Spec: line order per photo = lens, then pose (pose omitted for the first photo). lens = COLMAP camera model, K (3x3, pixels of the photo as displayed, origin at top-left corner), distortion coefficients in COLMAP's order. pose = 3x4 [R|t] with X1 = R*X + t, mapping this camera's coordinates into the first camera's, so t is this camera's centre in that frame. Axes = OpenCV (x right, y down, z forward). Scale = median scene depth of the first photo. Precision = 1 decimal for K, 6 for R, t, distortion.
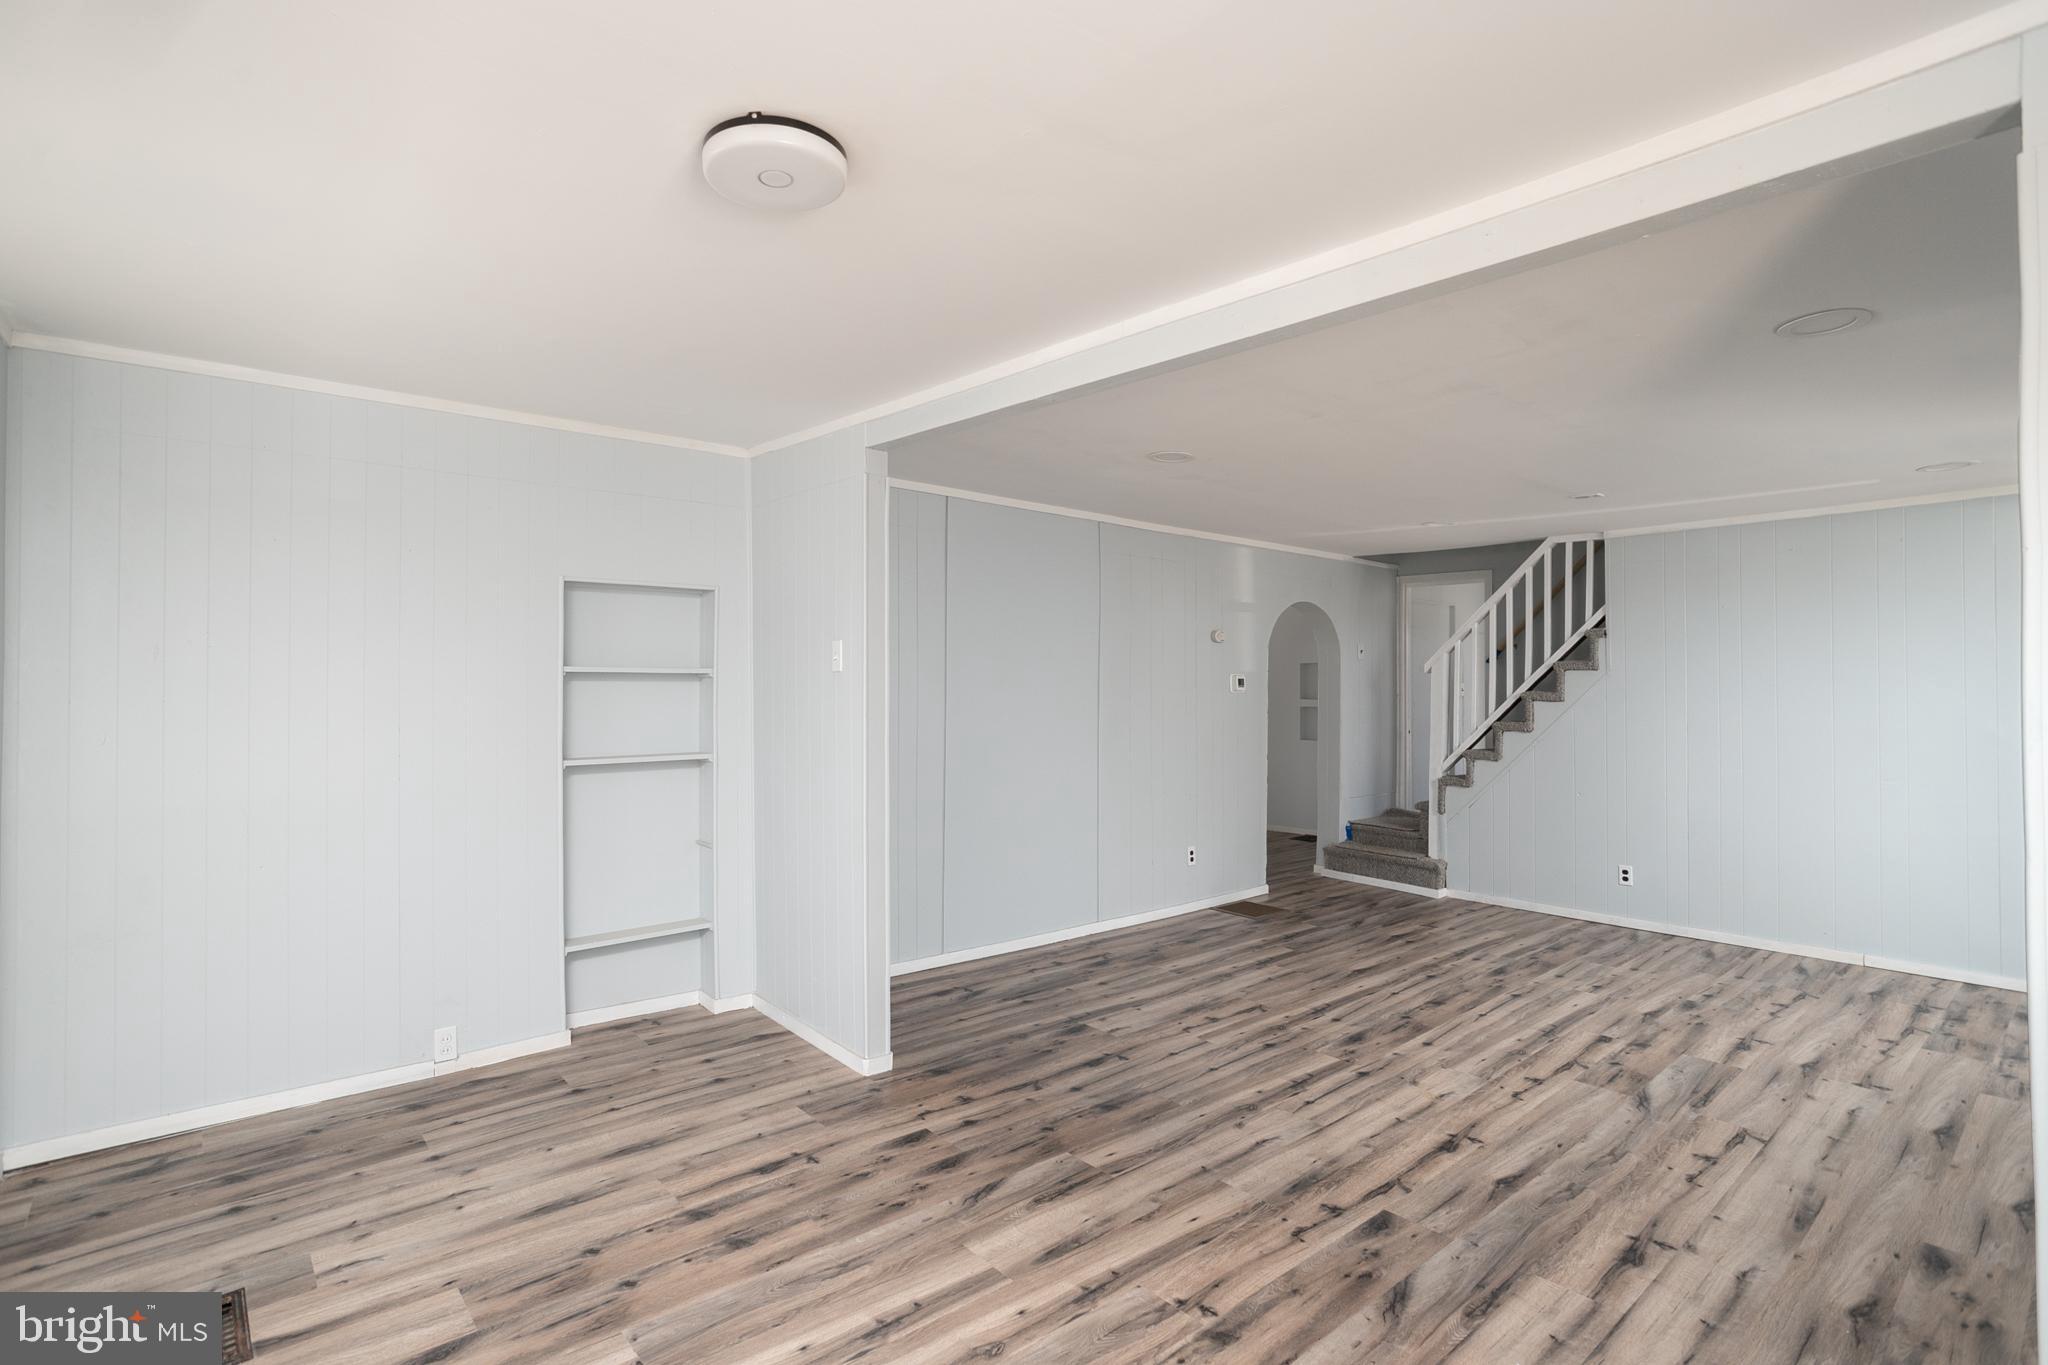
lens RADIAL K [[993.0, 0, 1036.6], [0, 993.0, 678.7], [0, 0, 1]] dist [-0.042423, 0.020334]
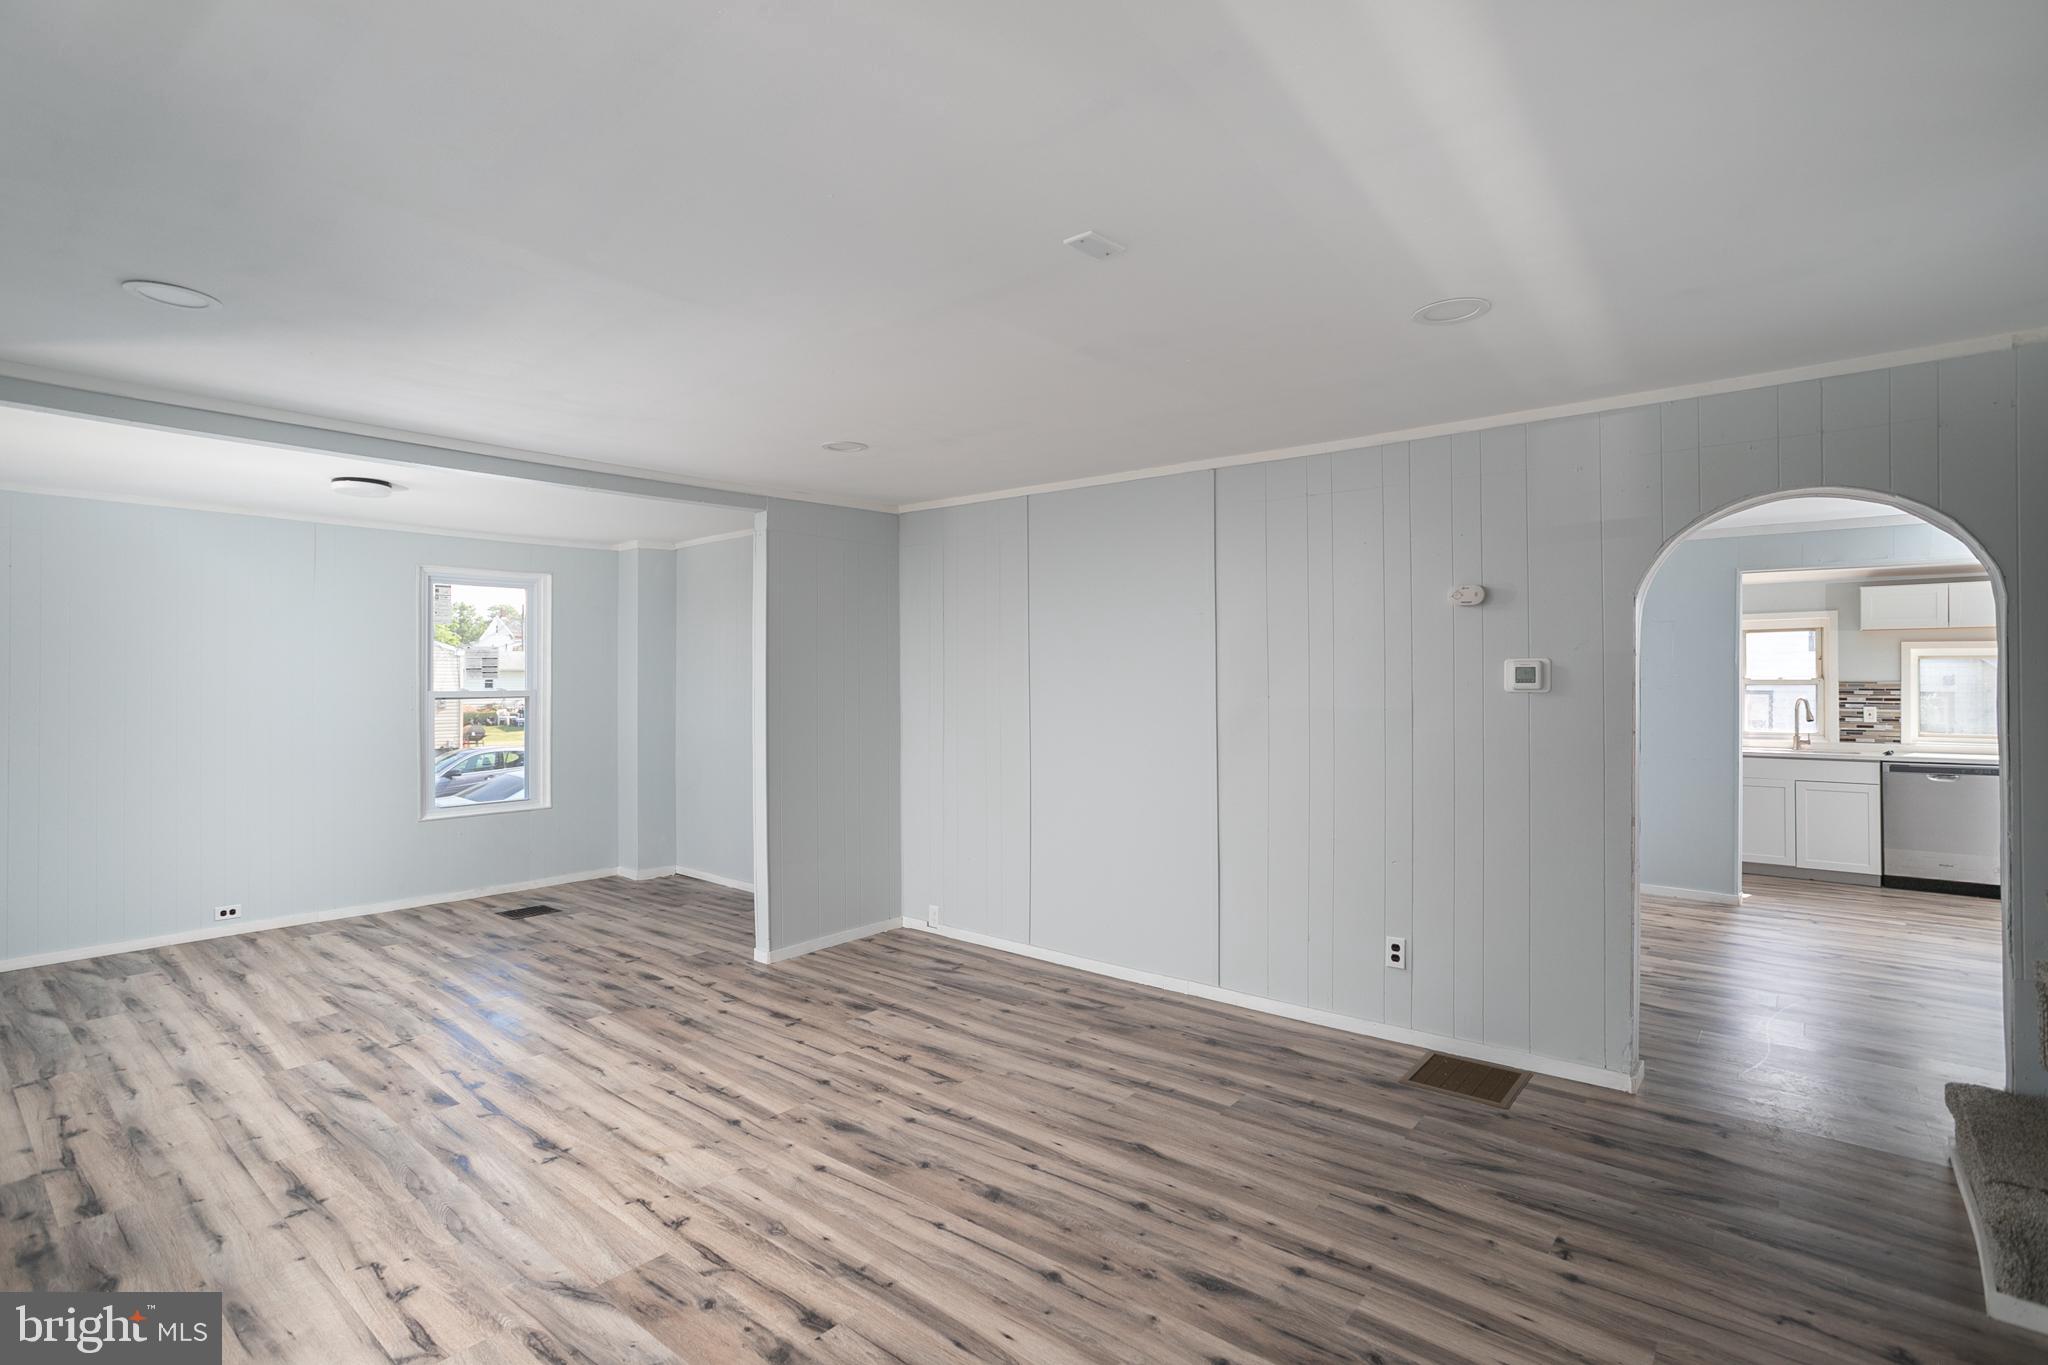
lens RADIAL K [[993.0, 0, 1019.8], [0, 993.0, 663.9], [0, 0, 1]] dist [-0.042423, 0.020334]
pose [[0.144560, -0.020197, -0.989290, 1.353444], [0.009237, 0.999776, -0.019062, 0.003033], [0.989453, -0.006382, 0.144714, 1.208717]]
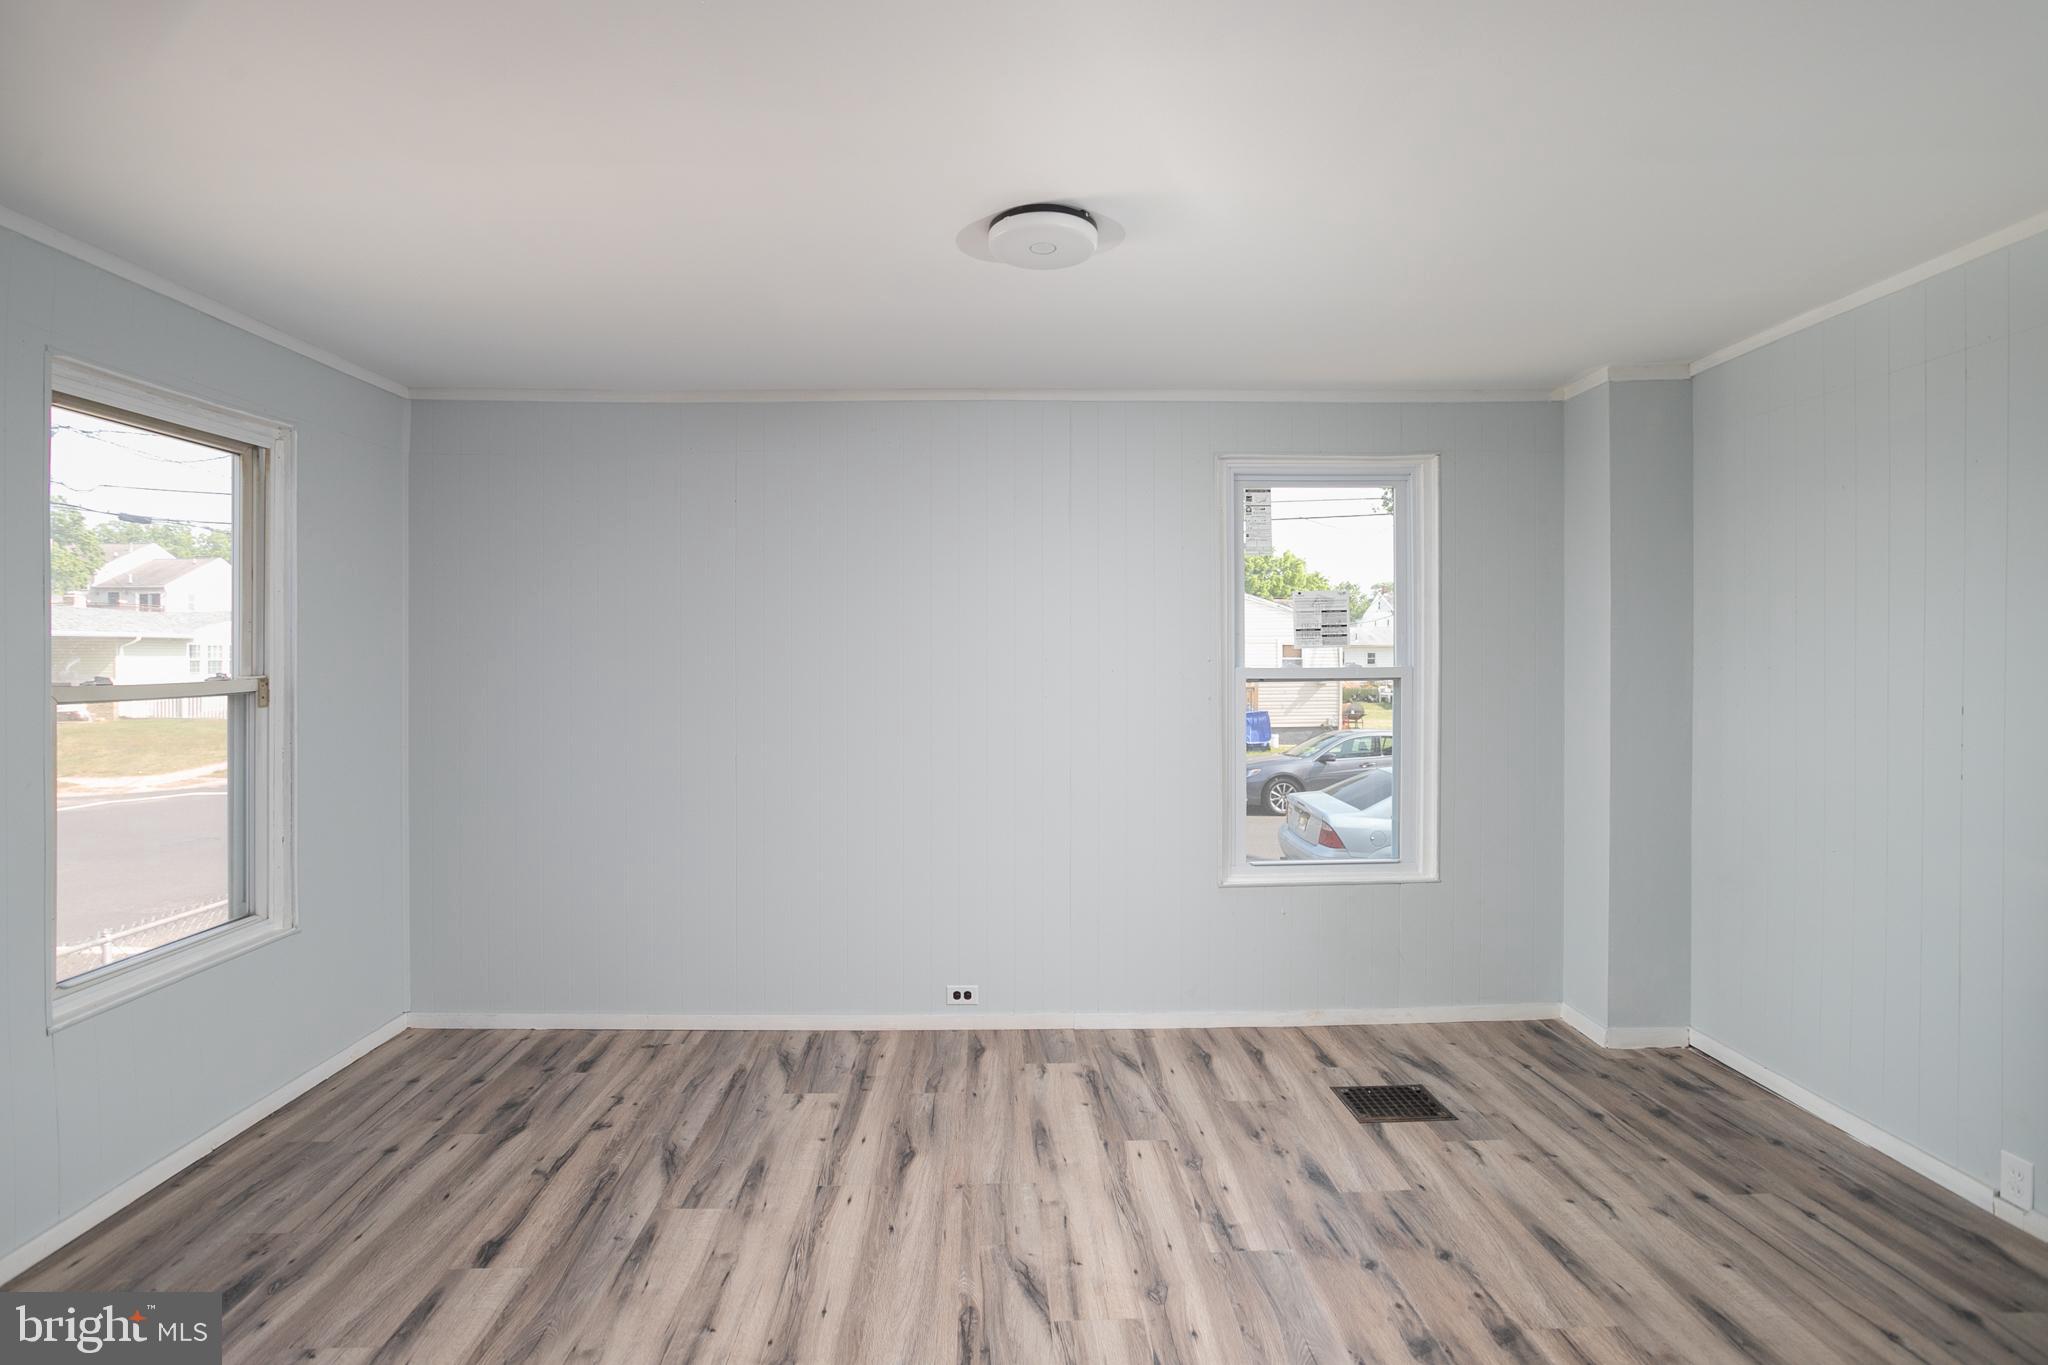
lens RADIAL K [[993.0, 0, 1003.7], [0, 993.0, 668.7], [0, 0, 1]] dist [-0.042423, 0.020334]
pose [[-0.651400, 0.004700, -0.758720, 0.378946], [0.003553, 0.999989, 0.003144, 0.007004], [0.758726, -0.000648, -0.651409, 0.901495]]
